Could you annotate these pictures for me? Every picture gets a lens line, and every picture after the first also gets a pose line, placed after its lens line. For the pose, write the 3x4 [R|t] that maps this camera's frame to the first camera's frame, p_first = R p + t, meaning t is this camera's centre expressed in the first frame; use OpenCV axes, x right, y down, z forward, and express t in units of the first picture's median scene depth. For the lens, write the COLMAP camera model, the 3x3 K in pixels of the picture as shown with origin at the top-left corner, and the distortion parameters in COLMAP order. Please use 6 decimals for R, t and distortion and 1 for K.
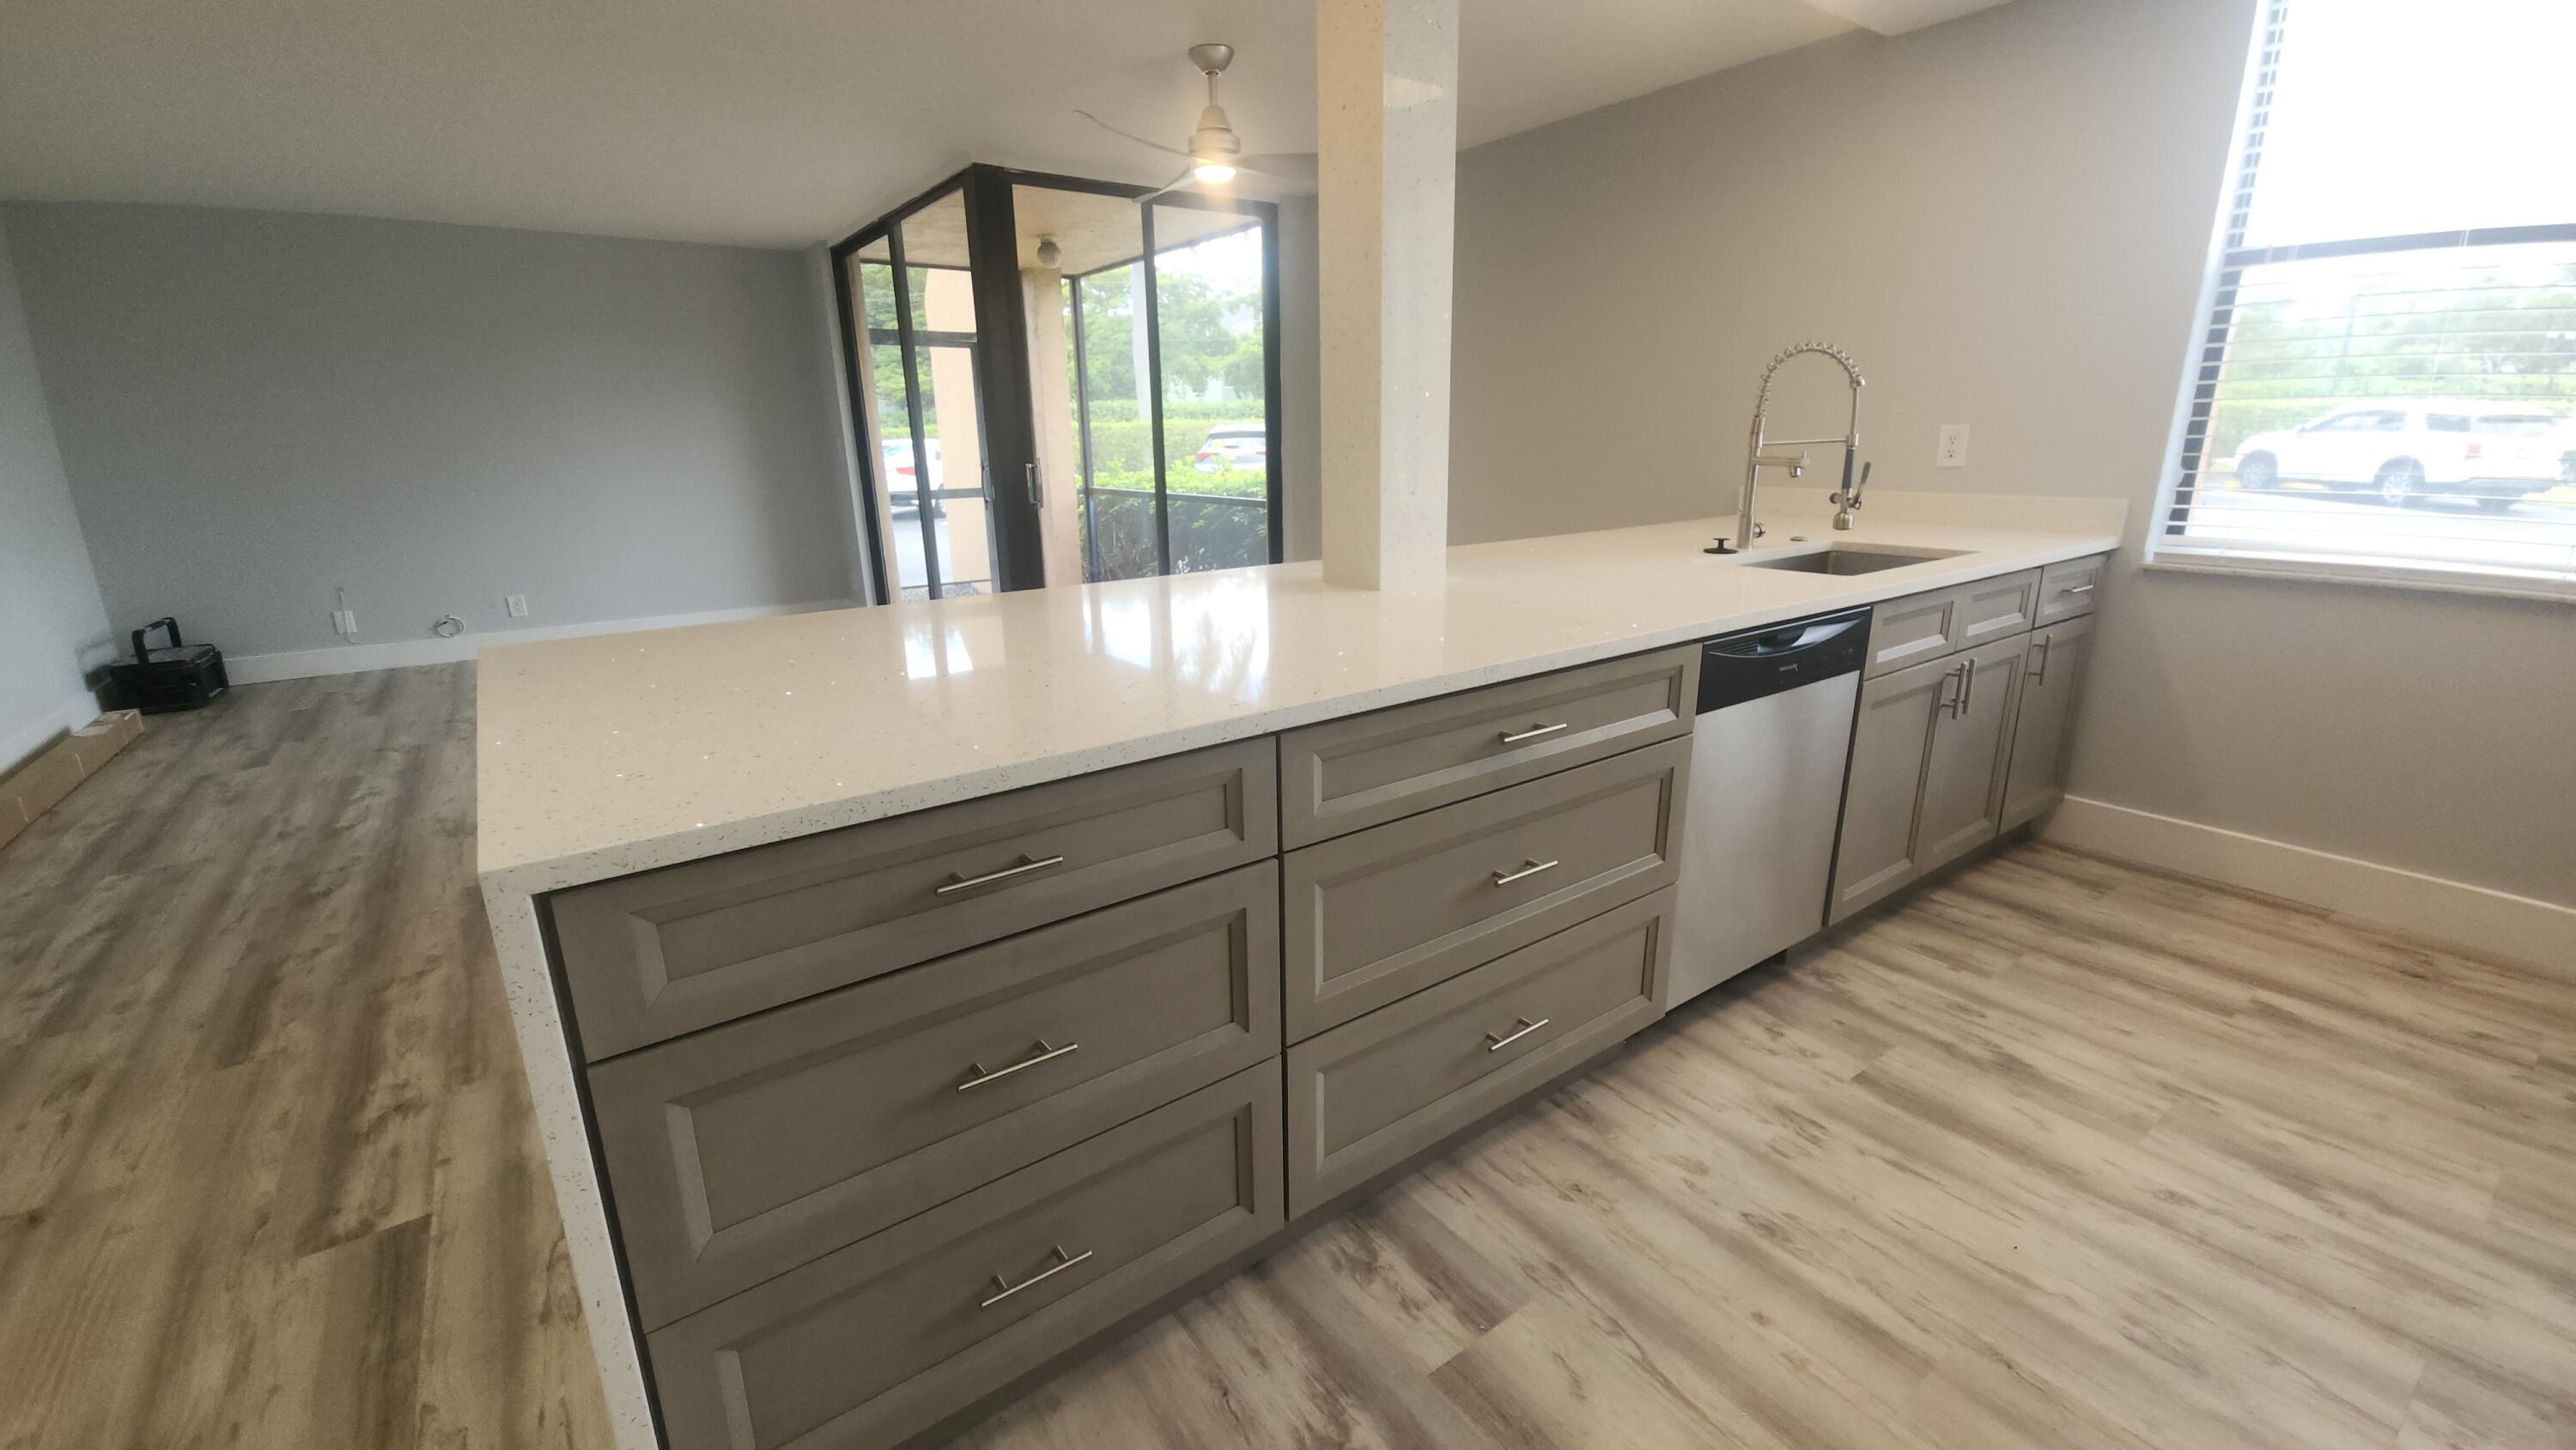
lens RADIAL K [[1022.9, 0, 1288.0], [0, 1022.9, 725.0], [0, 0, 1]] dist [0.052516, -0.029457]
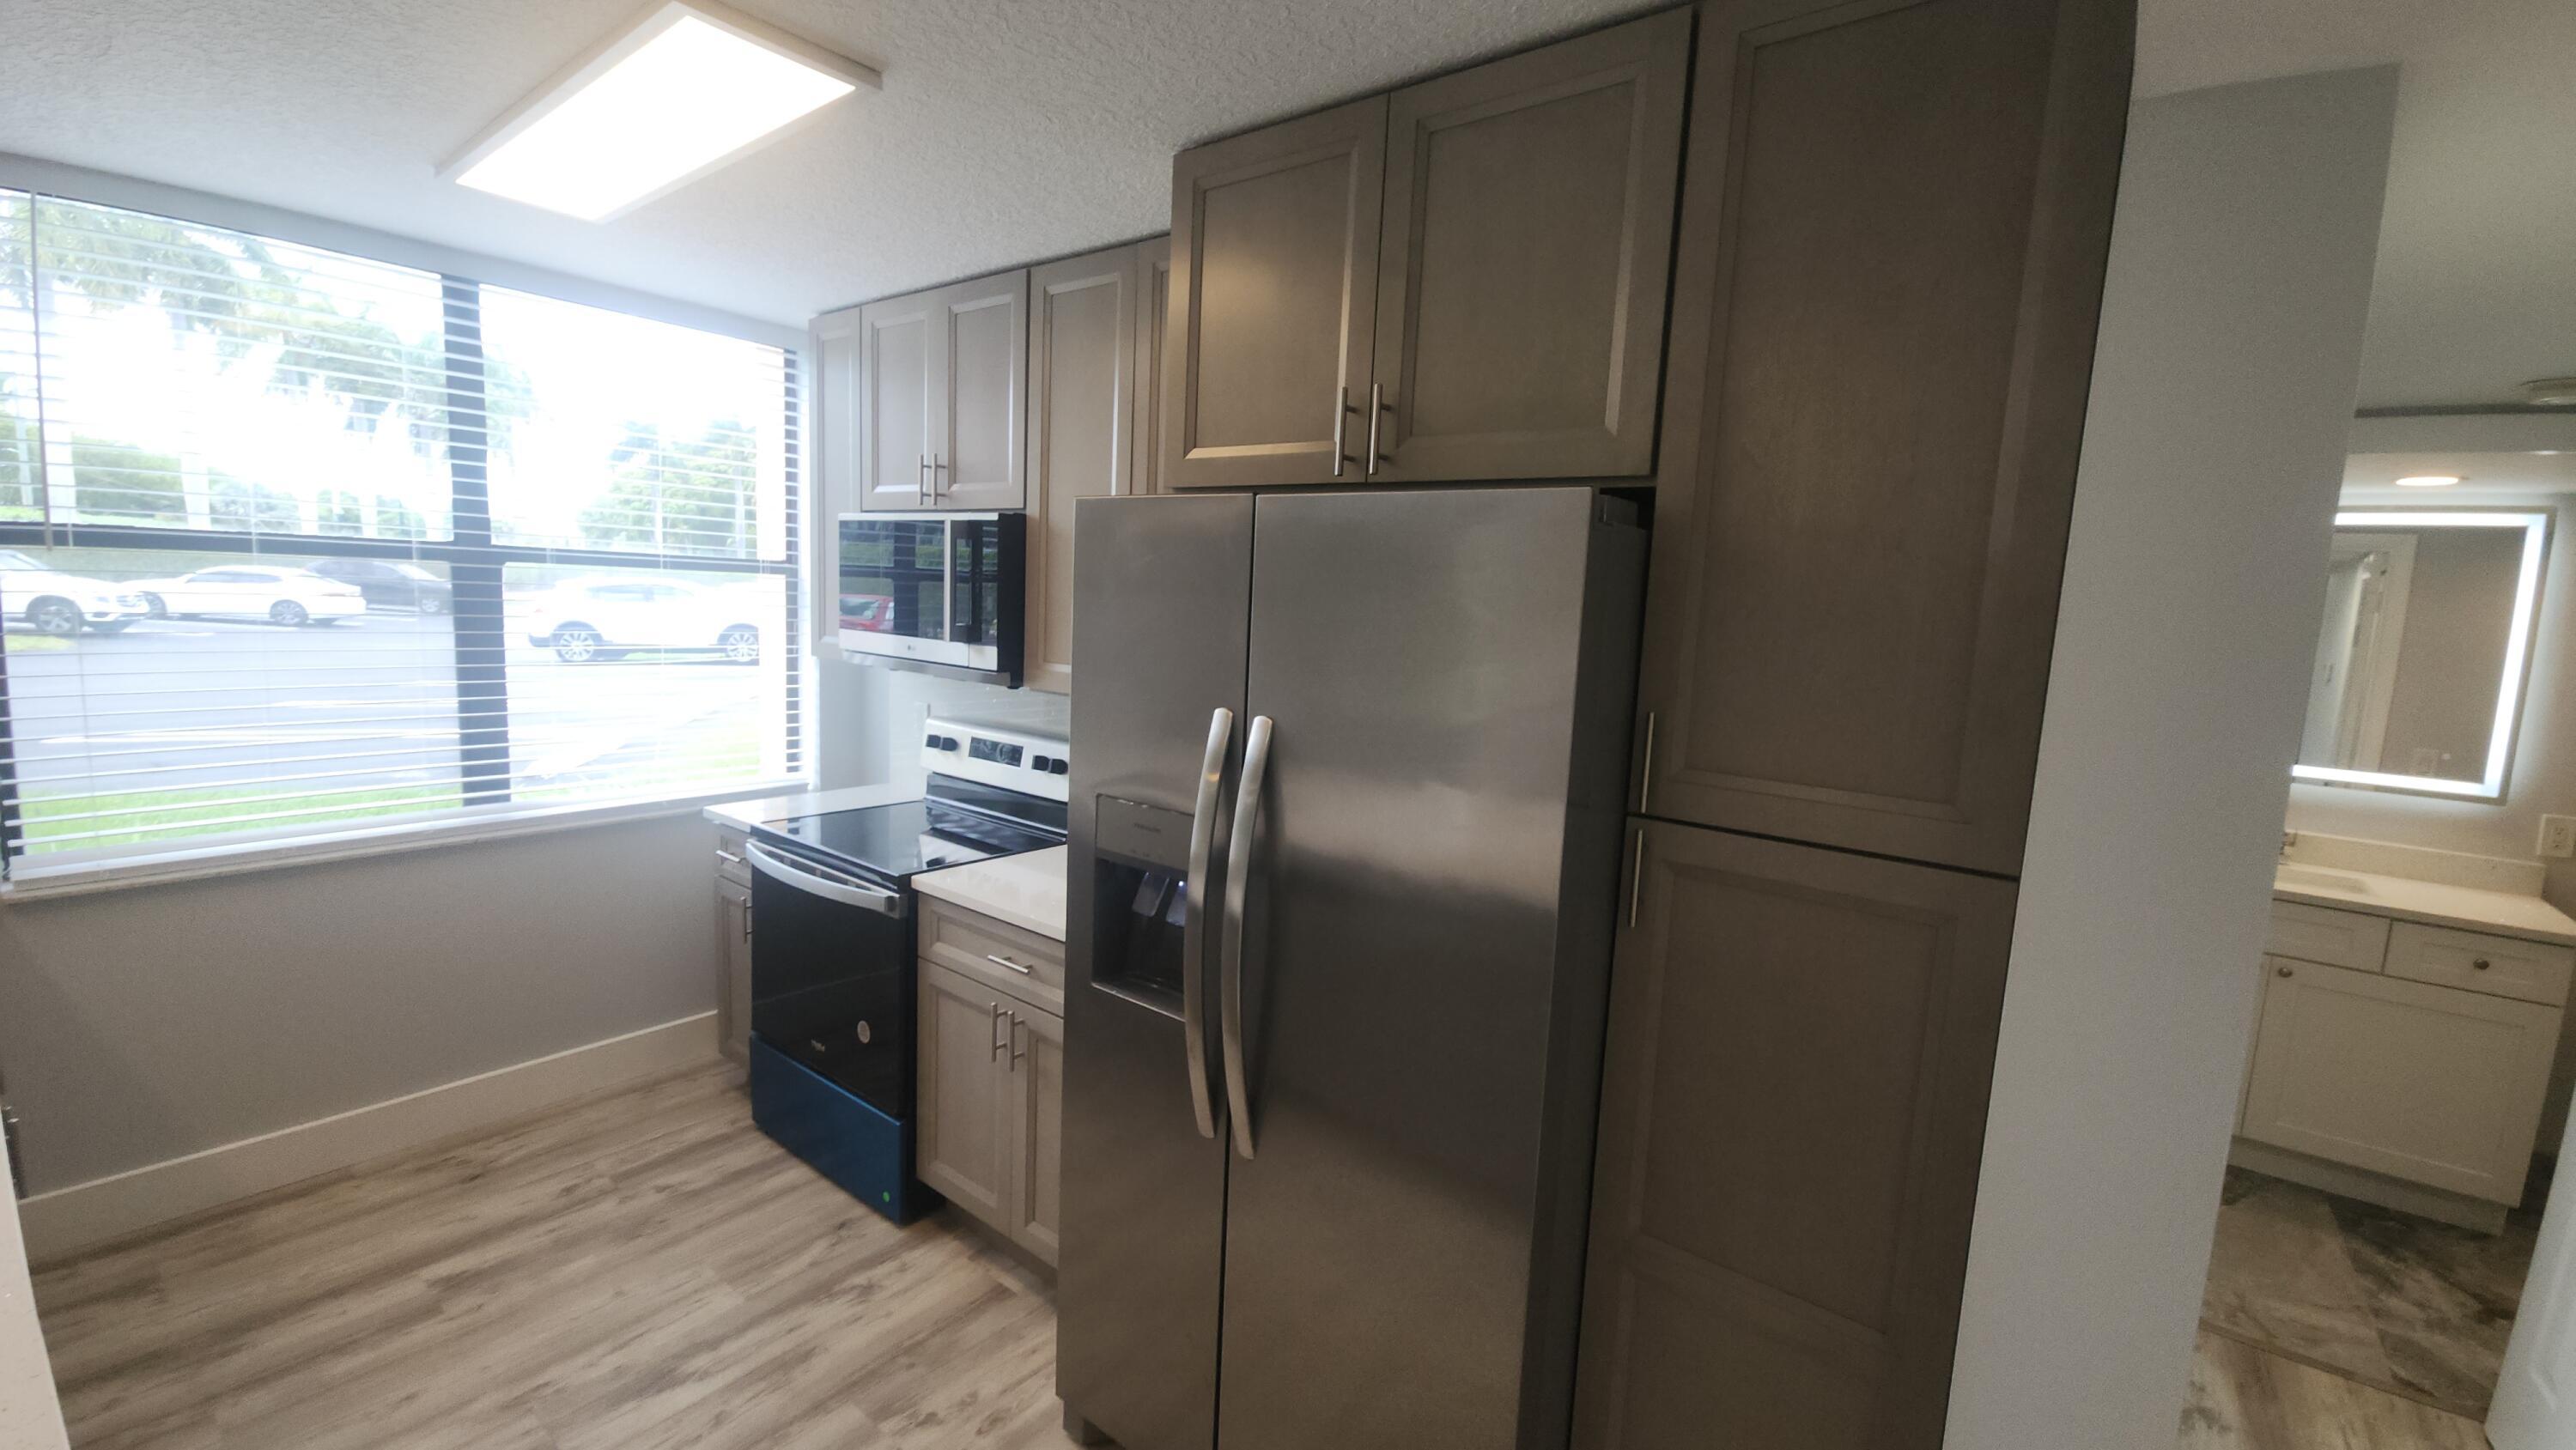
lens RADIAL K [[1038.0, 0, 1285.7], [0, 1038.0, 725.6], [0, 0, 1]] dist [0.015727, -0.011427]
pose [[-0.283300, -0.121082, 0.951357, -0.232418], [0.219030, 0.957611, 0.187102, -0.283331], [-0.933685, 0.261382, -0.244771, 0.342769]]
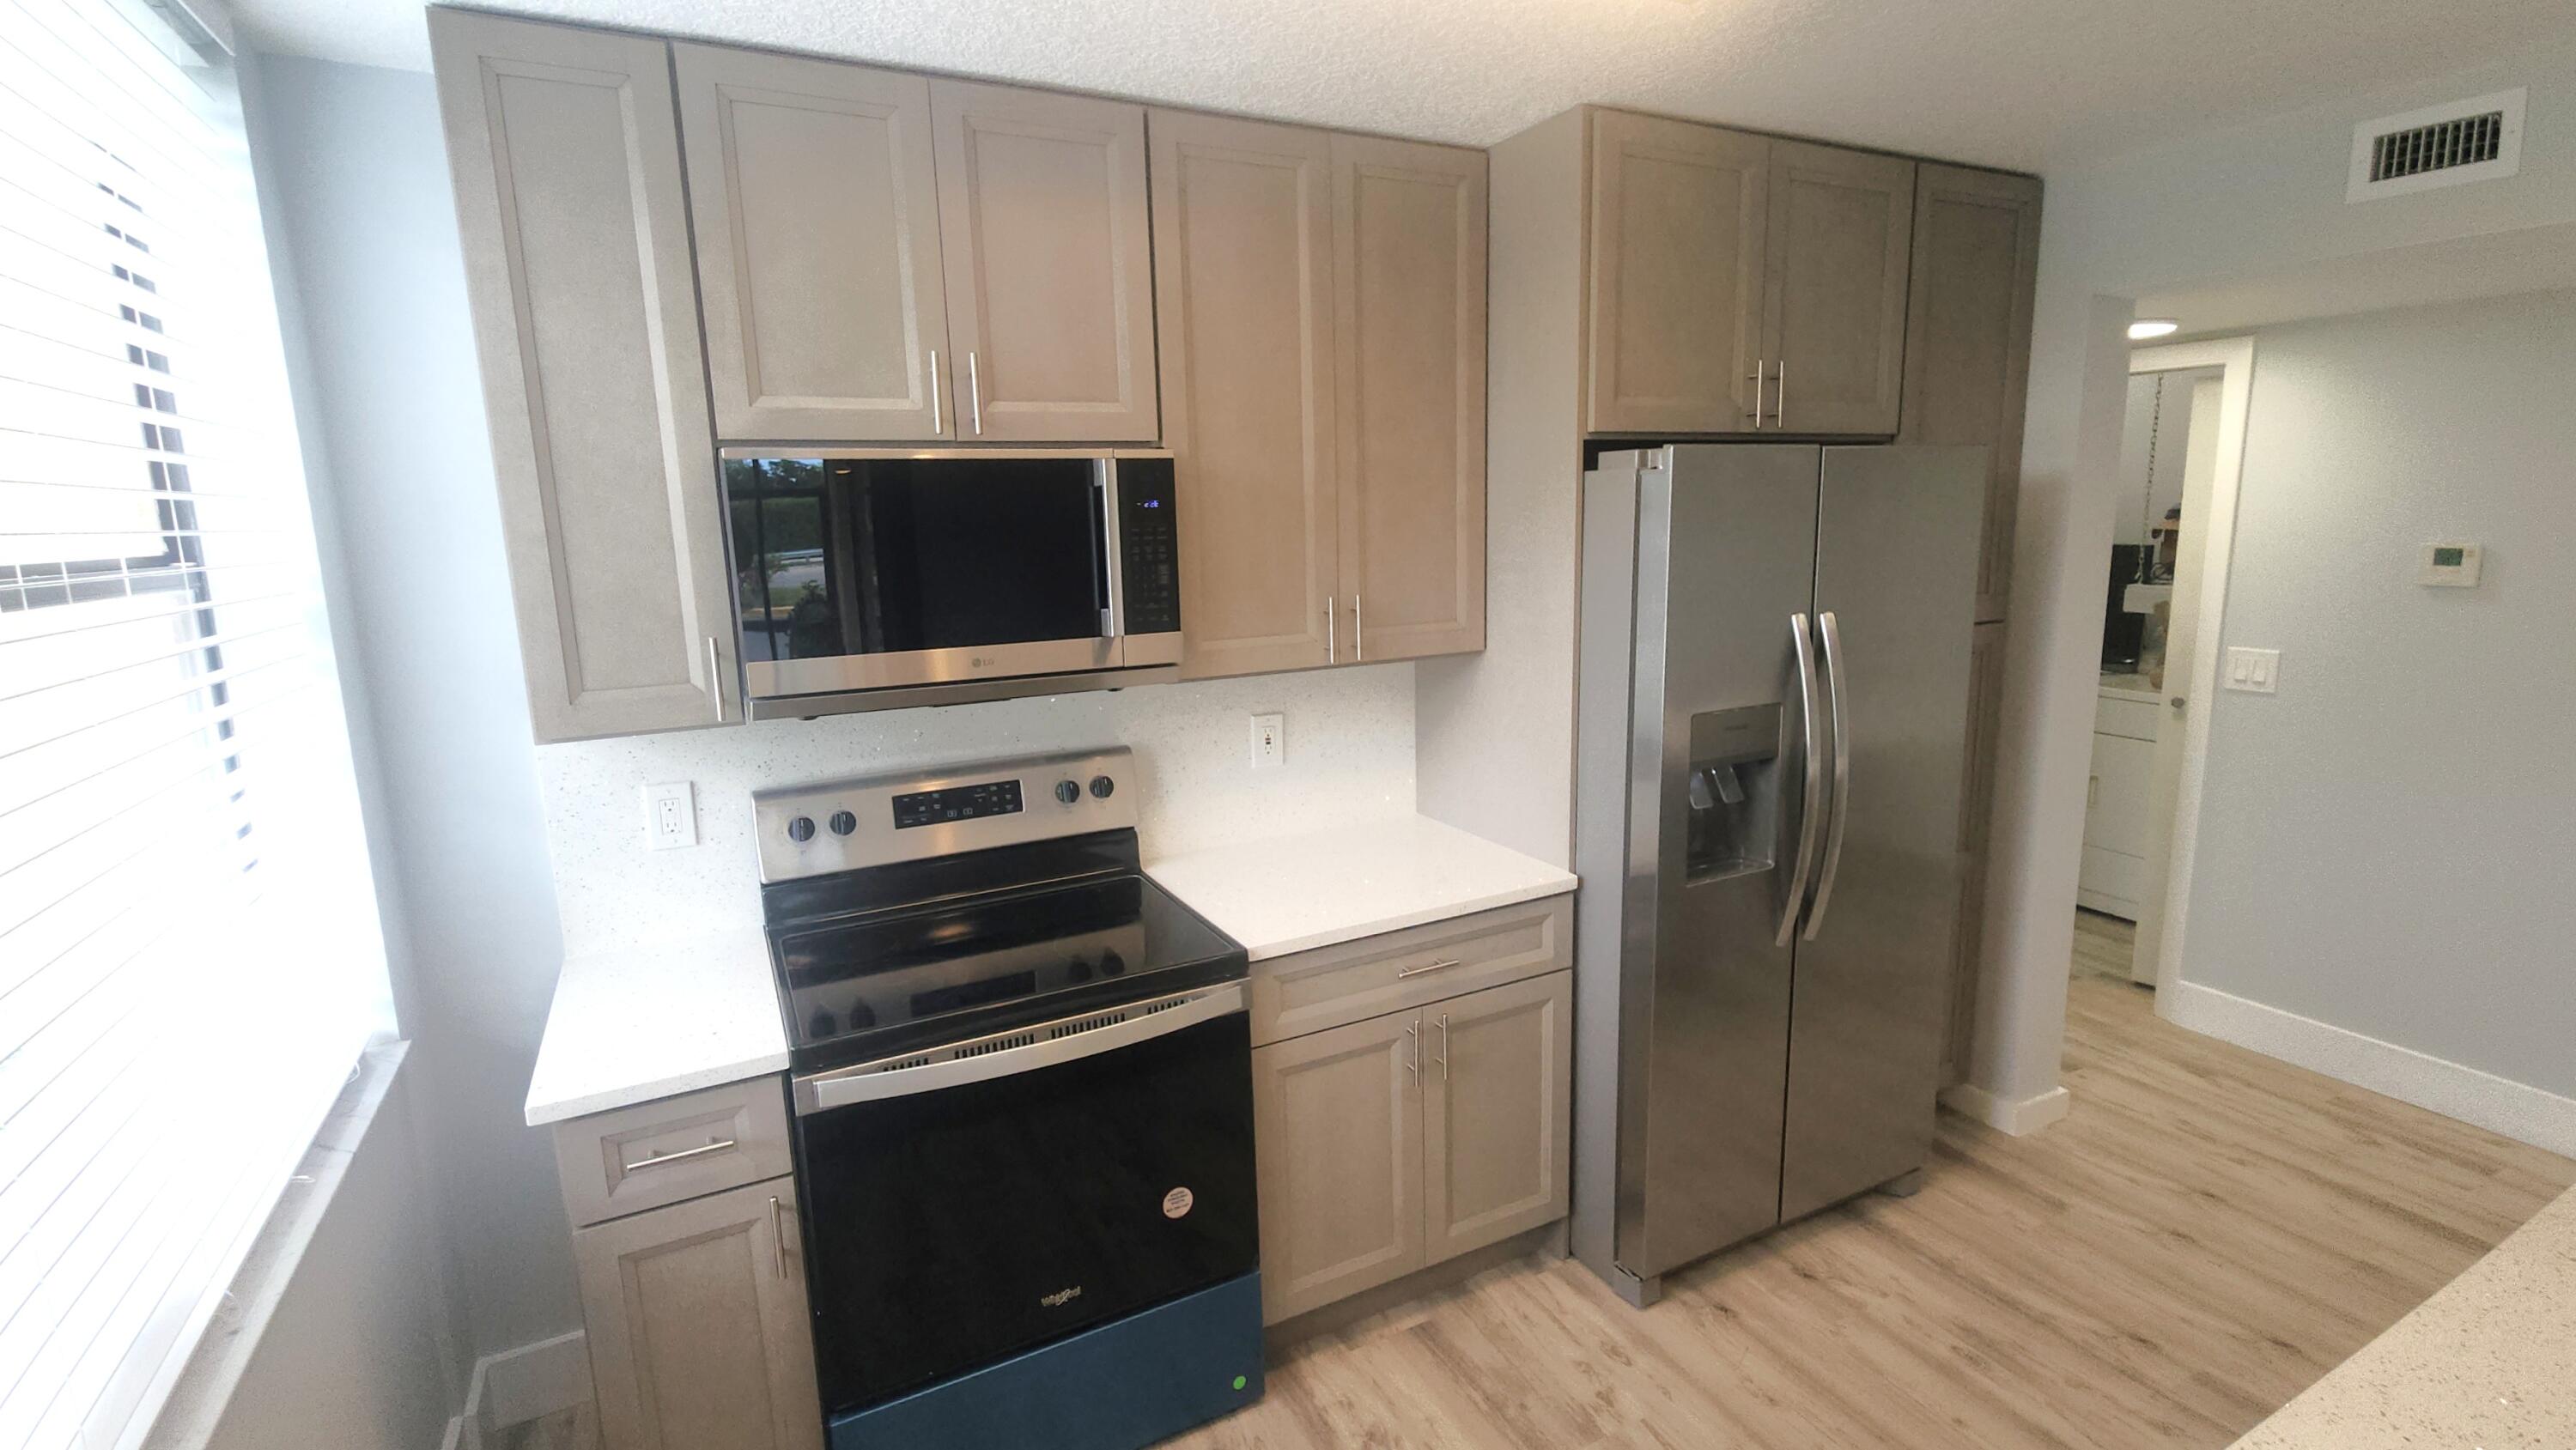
lens RADIAL K [[1168.9, 0, 1282.6], [0, 1168.9, 728.1], [0, 0, 1]] dist [0.000688, -0.000438]
pose [[-0.986991, 0.011066, 0.160396, 0.775785], [0.081511, 0.894355, 0.439869, -0.579287], [-0.138584, 0.447220, -0.883622, 1.253021]]
